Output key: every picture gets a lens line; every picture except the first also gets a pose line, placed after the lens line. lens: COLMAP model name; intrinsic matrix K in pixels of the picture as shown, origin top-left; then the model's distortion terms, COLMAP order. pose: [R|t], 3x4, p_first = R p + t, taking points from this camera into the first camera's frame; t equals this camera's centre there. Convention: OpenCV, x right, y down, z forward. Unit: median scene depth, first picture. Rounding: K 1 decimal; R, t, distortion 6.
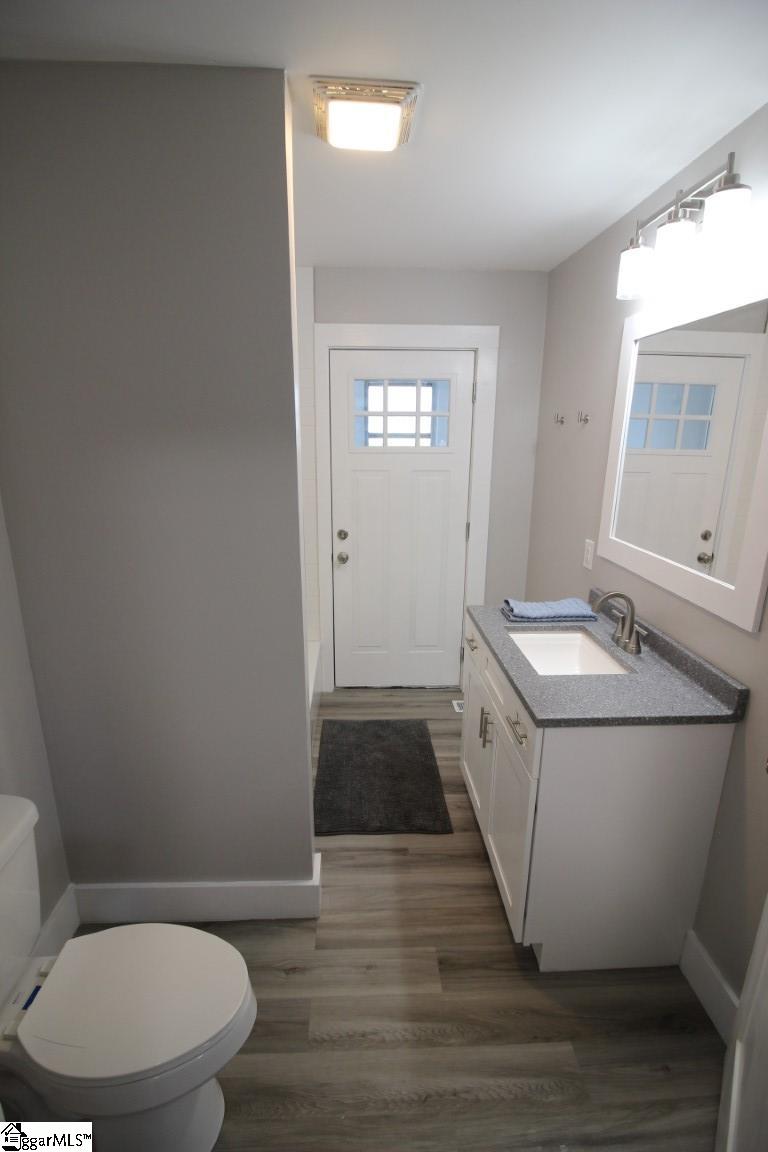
lens RADIAL K [[537.7, 0, 385.0], [0, 537.7, 572.3], [0, 0, 1]] dist [-0.011267, -0.001123]
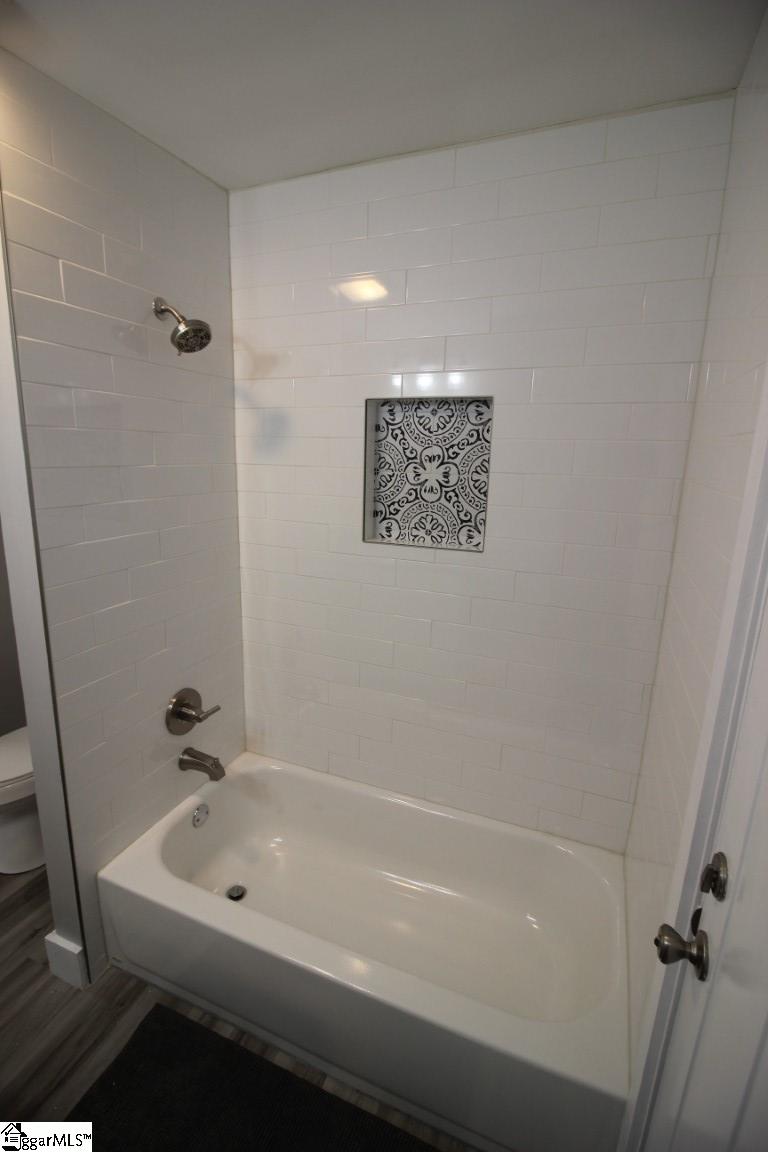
lens RADIAL K [[537.7, 0, 385.0], [0, 537.7, 572.3], [0, 0, 1]] dist [-0.011267, -0.001123]
pose [[-0.409204, 0.185977, -0.893288, 0.294876], [-0.266233, 0.912070, 0.311846, -0.397390], [0.872738, 0.365431, -0.323710, 1.342914]]
